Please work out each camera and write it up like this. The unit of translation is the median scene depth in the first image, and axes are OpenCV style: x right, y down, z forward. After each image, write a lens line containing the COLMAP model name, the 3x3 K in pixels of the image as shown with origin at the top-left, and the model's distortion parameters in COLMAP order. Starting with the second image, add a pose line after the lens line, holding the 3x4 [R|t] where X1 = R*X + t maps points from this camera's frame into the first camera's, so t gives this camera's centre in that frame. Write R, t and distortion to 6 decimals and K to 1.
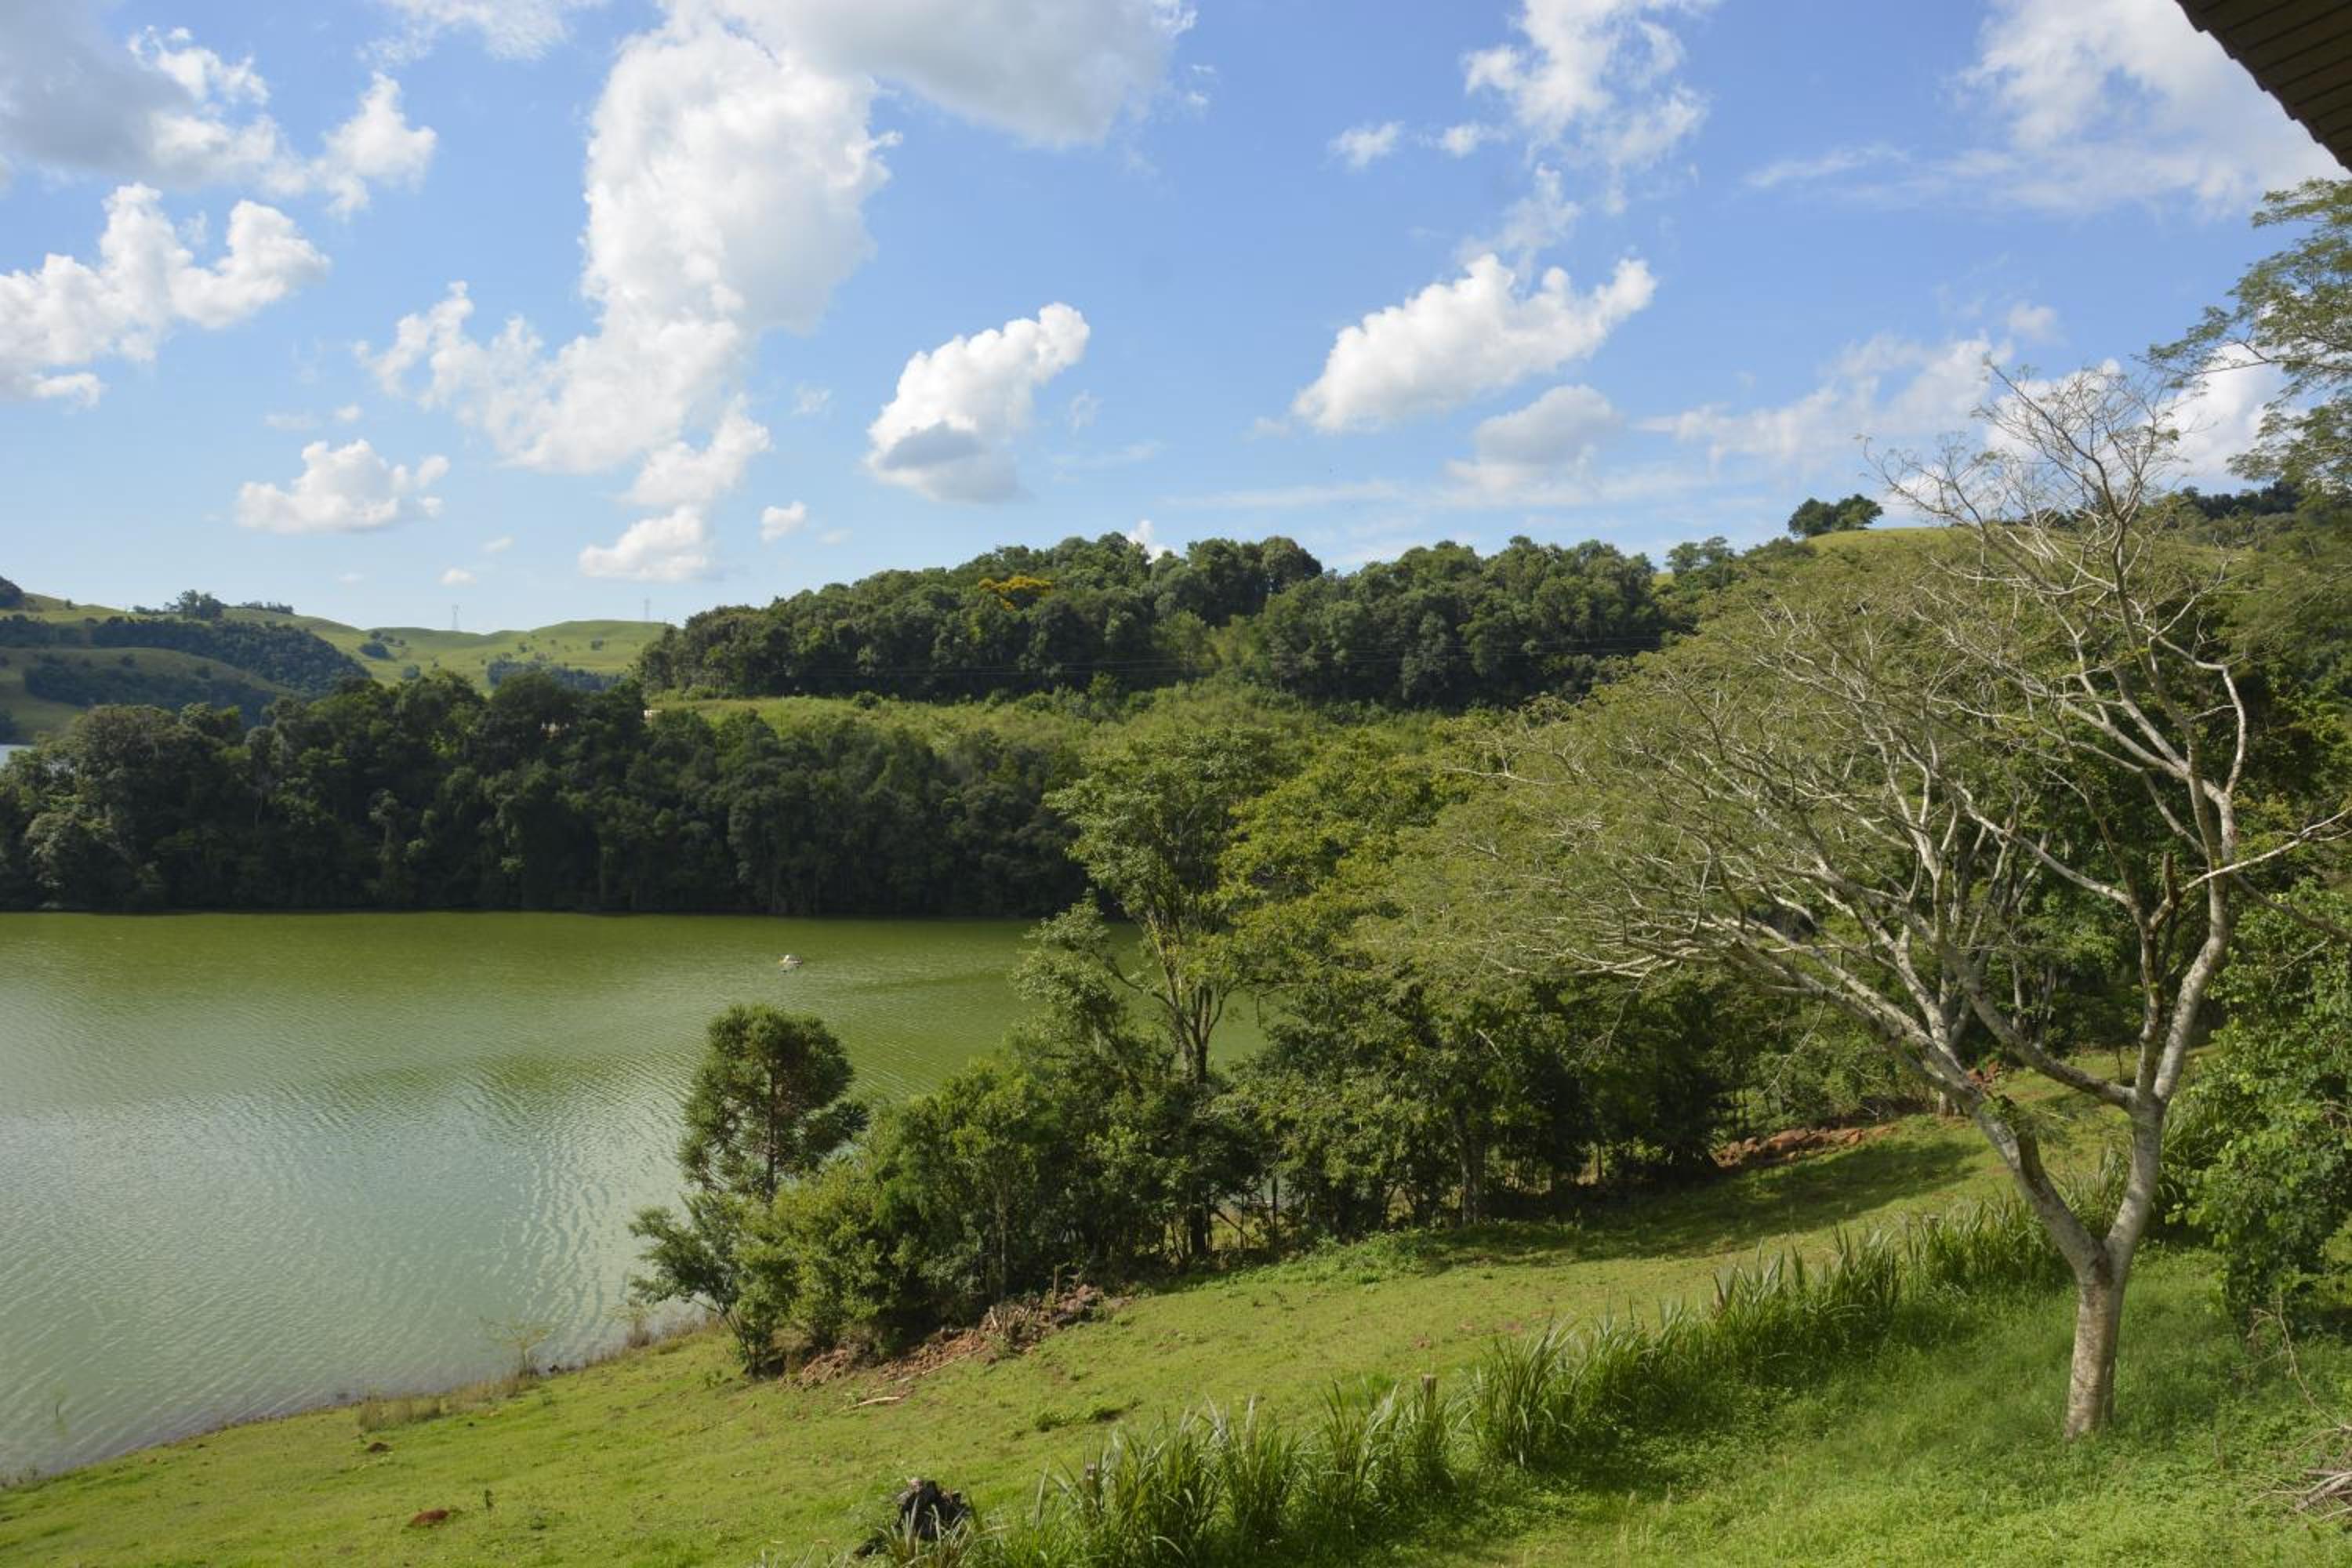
lens RADIAL K [[1769.7, 0, 1184.0], [0, 1769.7, 817.9], [0, 0, 1]] dist [-0.128236, 0.070471]
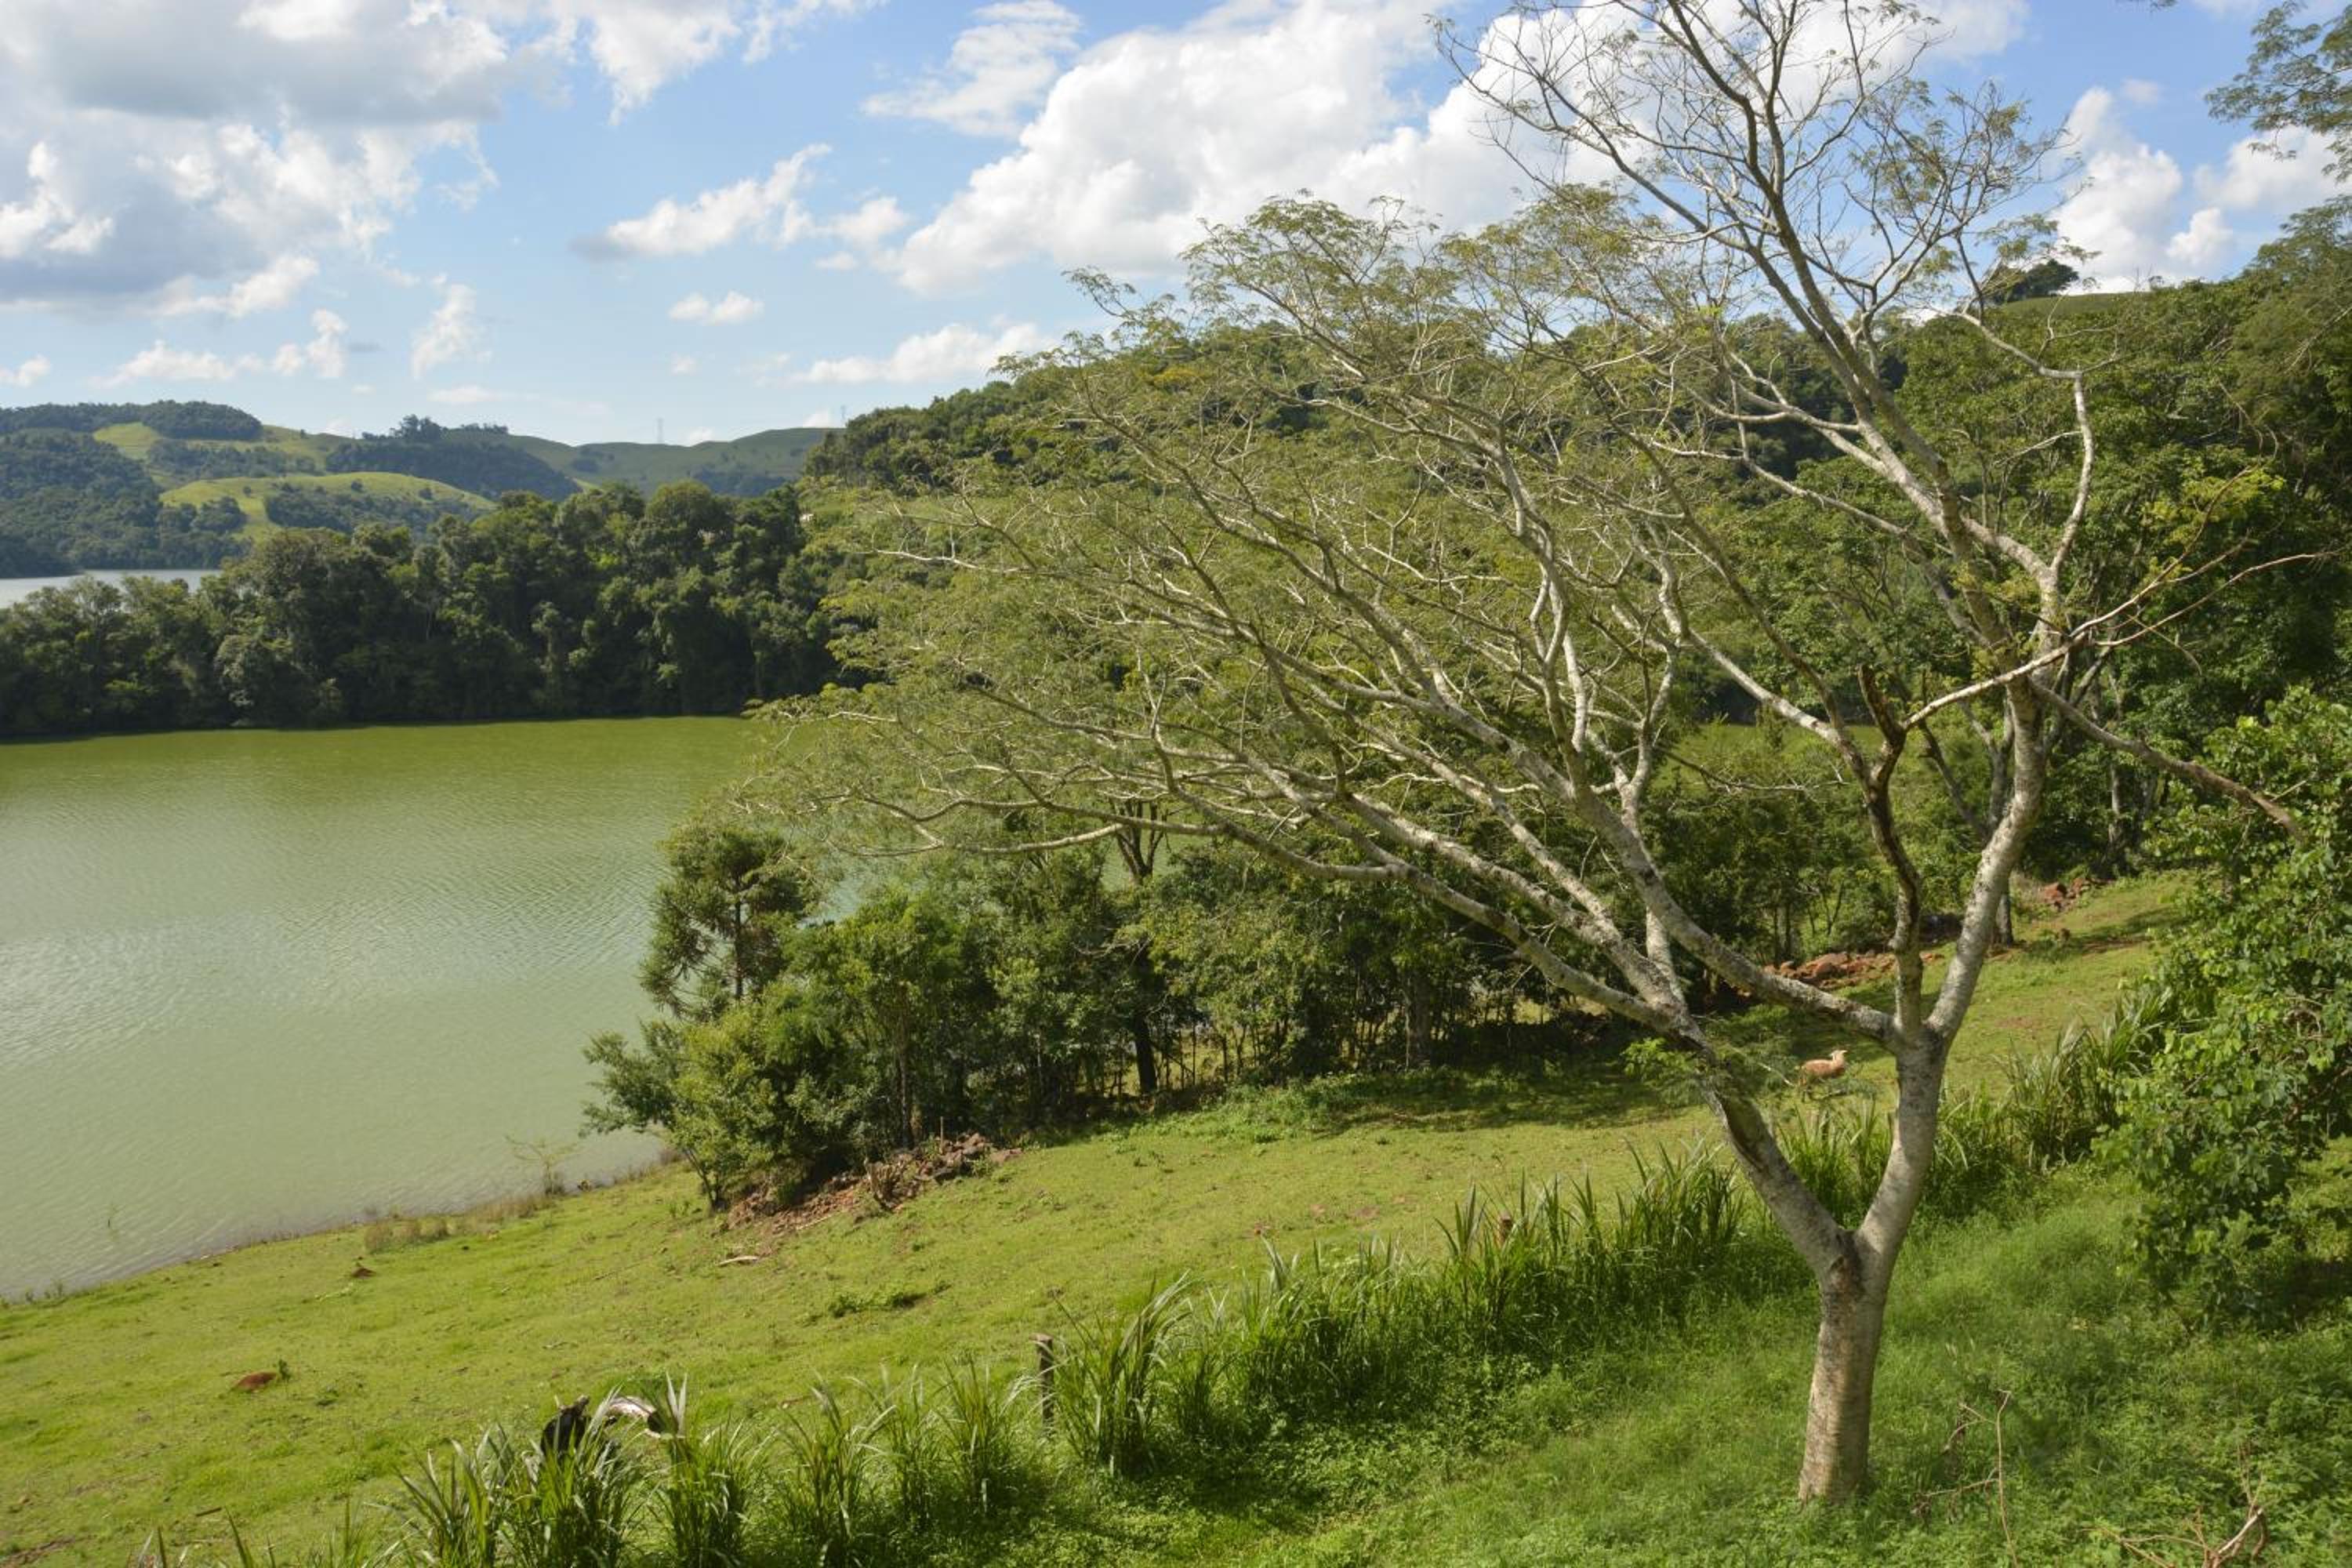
lens RADIAL K [[1723.0, 0, 1221.7], [0, 1723.0, 785.8], [0, 0, 1]] dist [-0.133218, 0.065346]
pose [[0.994360, -0.012201, -0.105353, 0.124647], [0.023003, 0.994525, 0.101938, -0.001238], [0.103533, -0.103787, 0.989196, 0.113858]]
